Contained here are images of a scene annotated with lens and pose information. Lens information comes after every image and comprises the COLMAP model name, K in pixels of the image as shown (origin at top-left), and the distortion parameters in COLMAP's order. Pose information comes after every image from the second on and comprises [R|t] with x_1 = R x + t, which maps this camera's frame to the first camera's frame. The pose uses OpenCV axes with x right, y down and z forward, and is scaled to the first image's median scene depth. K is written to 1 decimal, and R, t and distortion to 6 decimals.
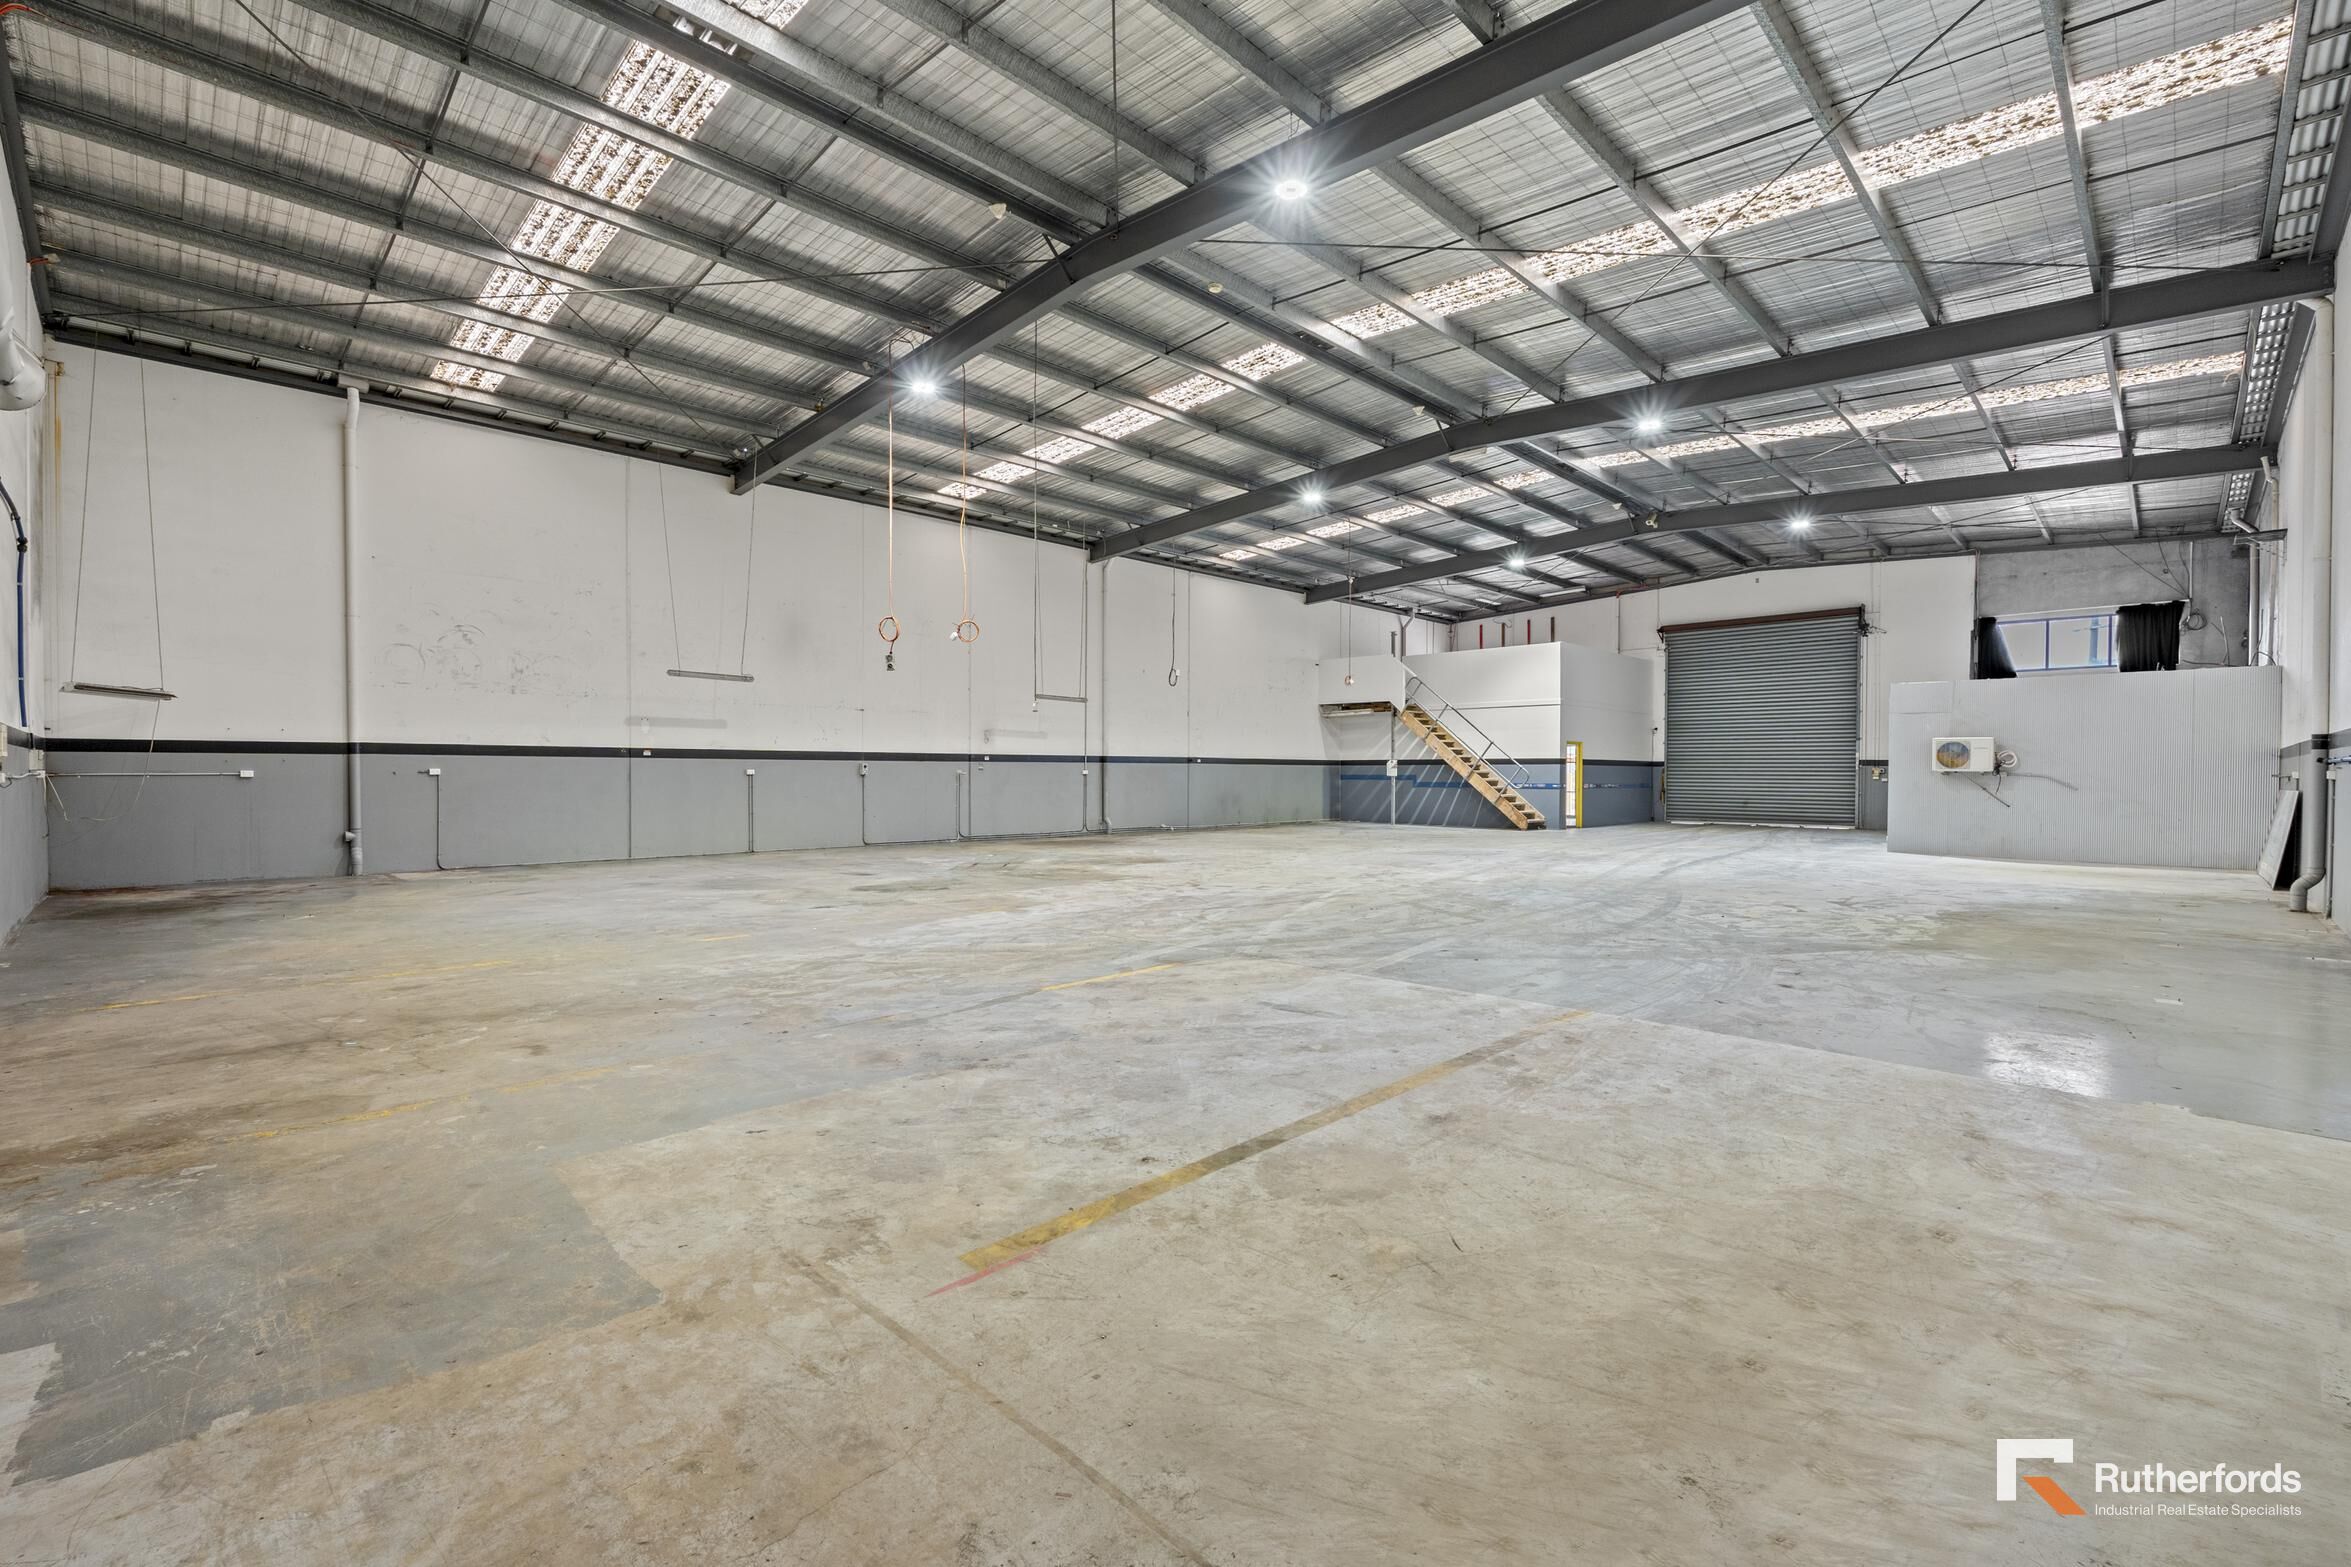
lens RADIAL K [[1018.2, 0, 1175.5], [0, 1018.2, 783.5], [0, 0, 1]] dist [-0.000943, -0.000262]
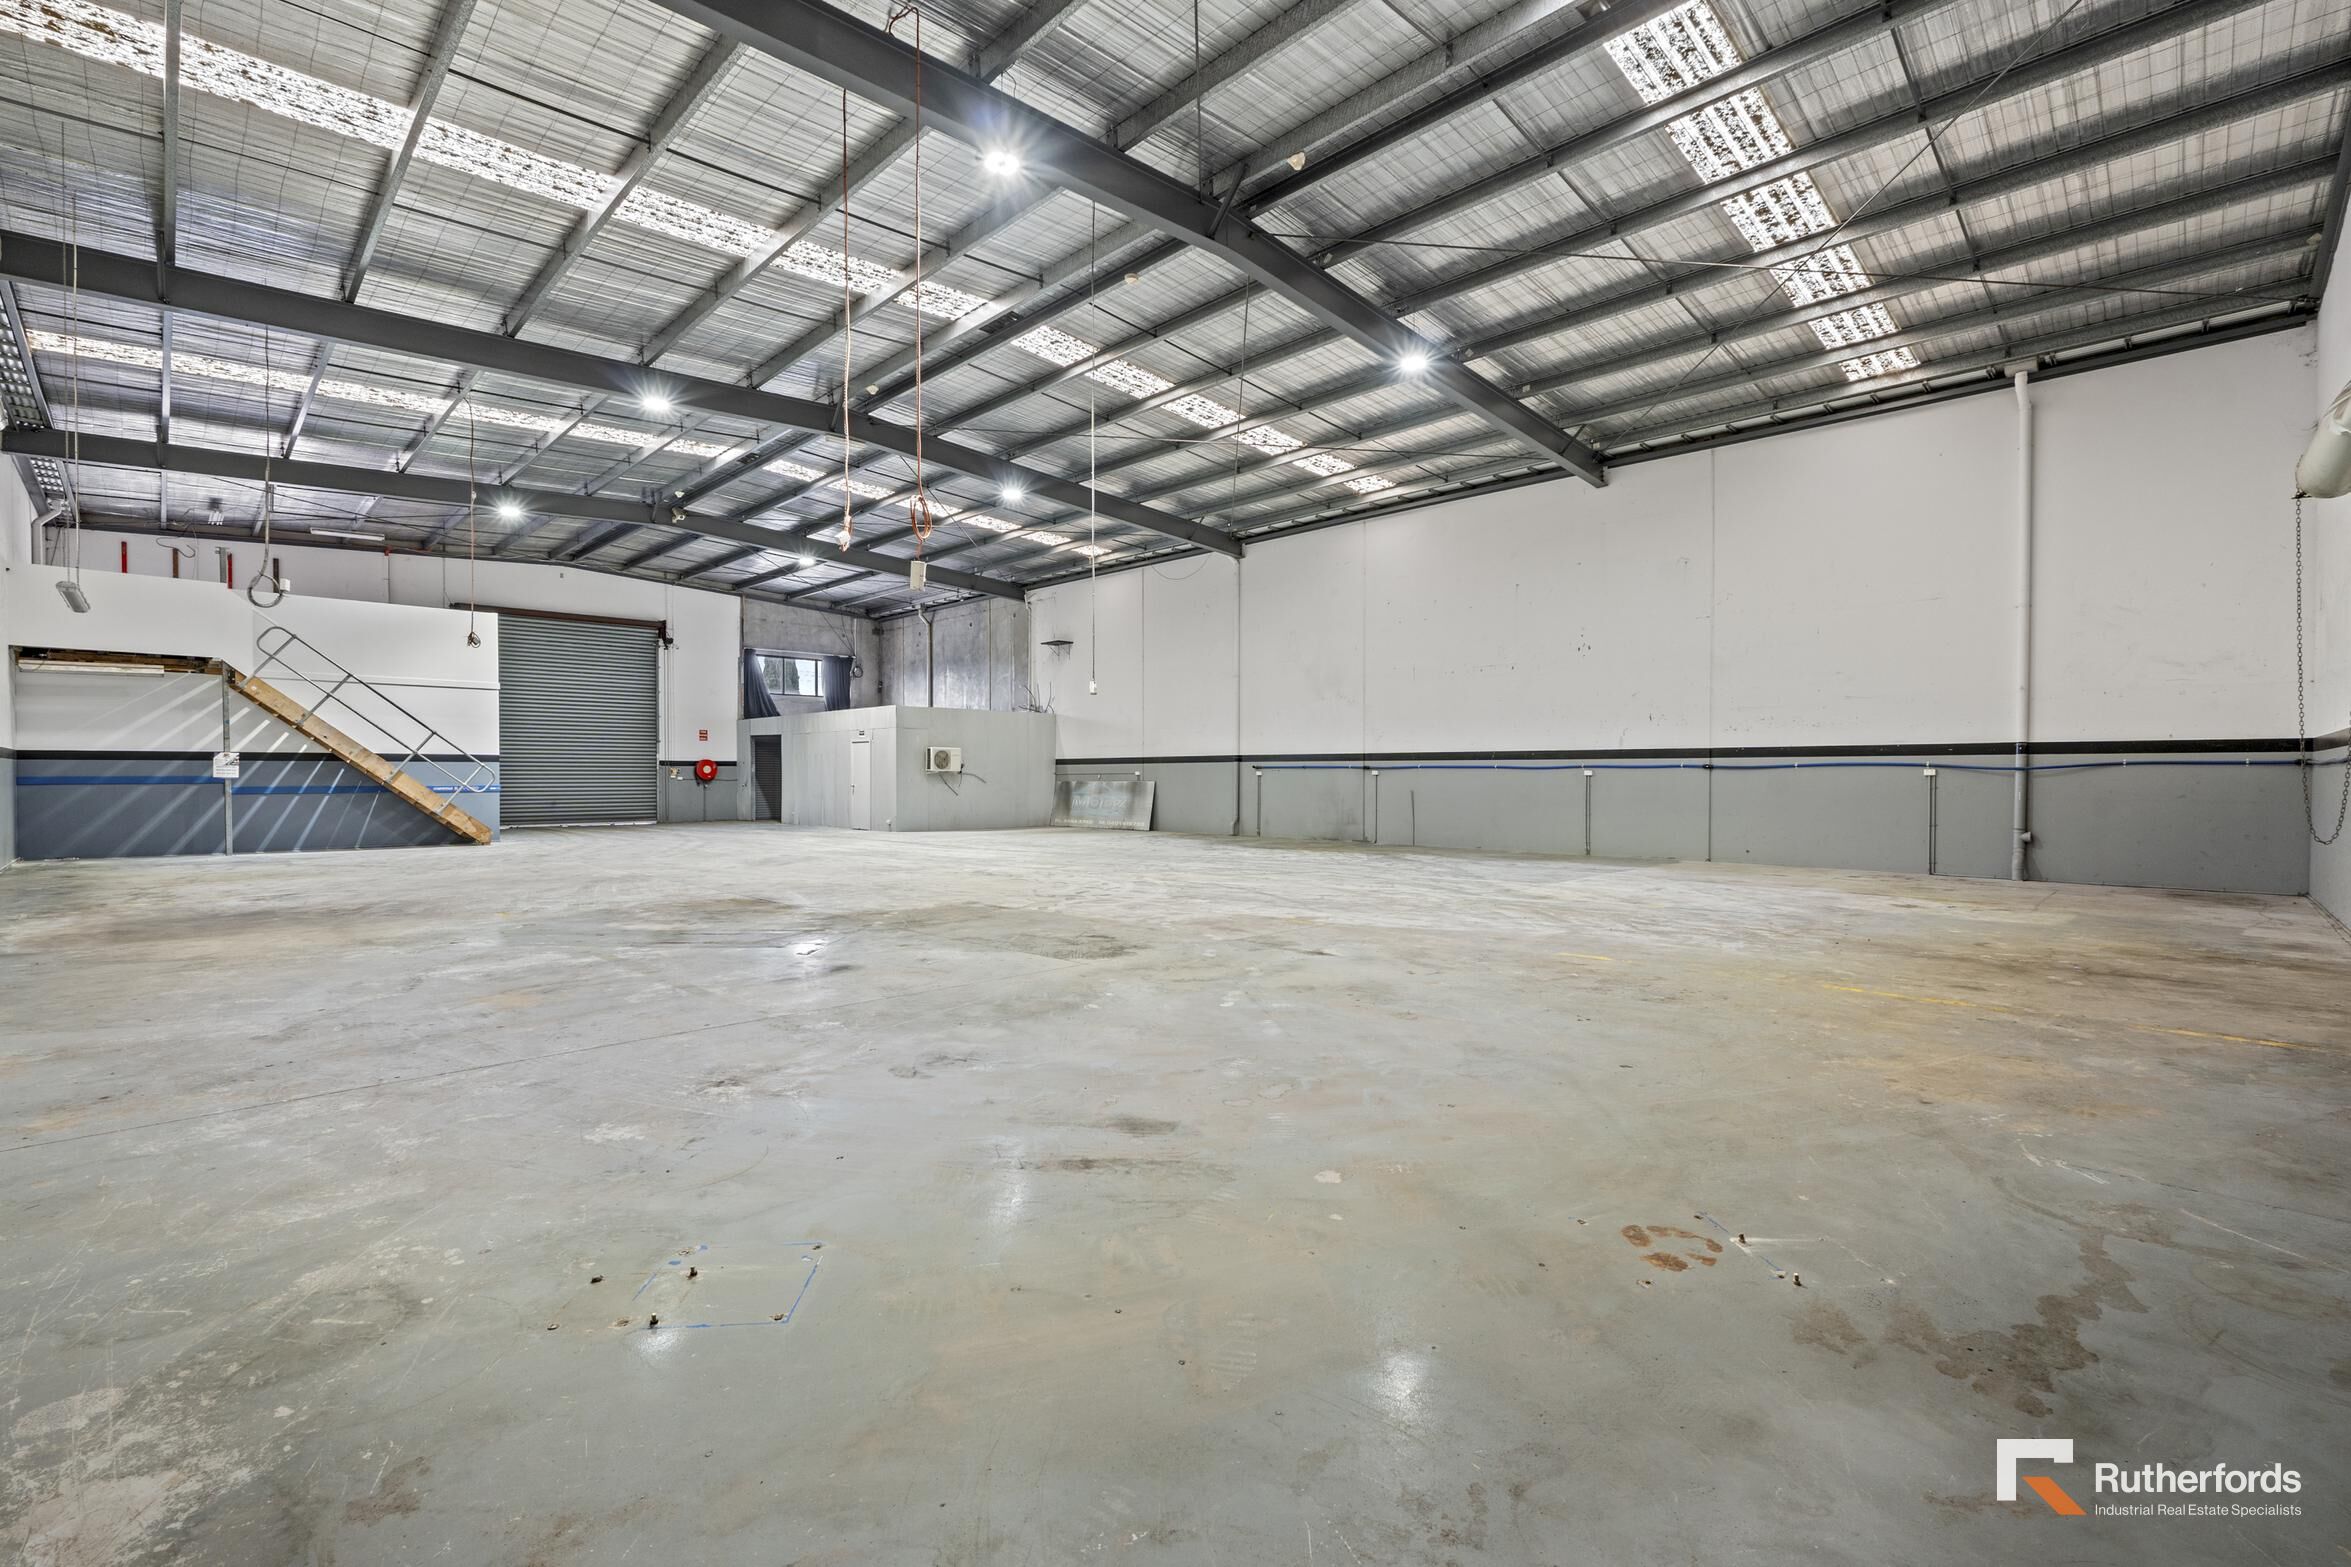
lens RADIAL K [[1088.5, 0, 1117.4], [0, 1088.5, 797.3], [0, 0, 1]] dist [0.003216, 0.000176]
pose [[0.029591, -0.024375, 0.999265, -0.468214], [0.010664, 0.999653, 0.024069, -0.006083], [-0.999505, 0.009943, 0.029840, 0.450321]]
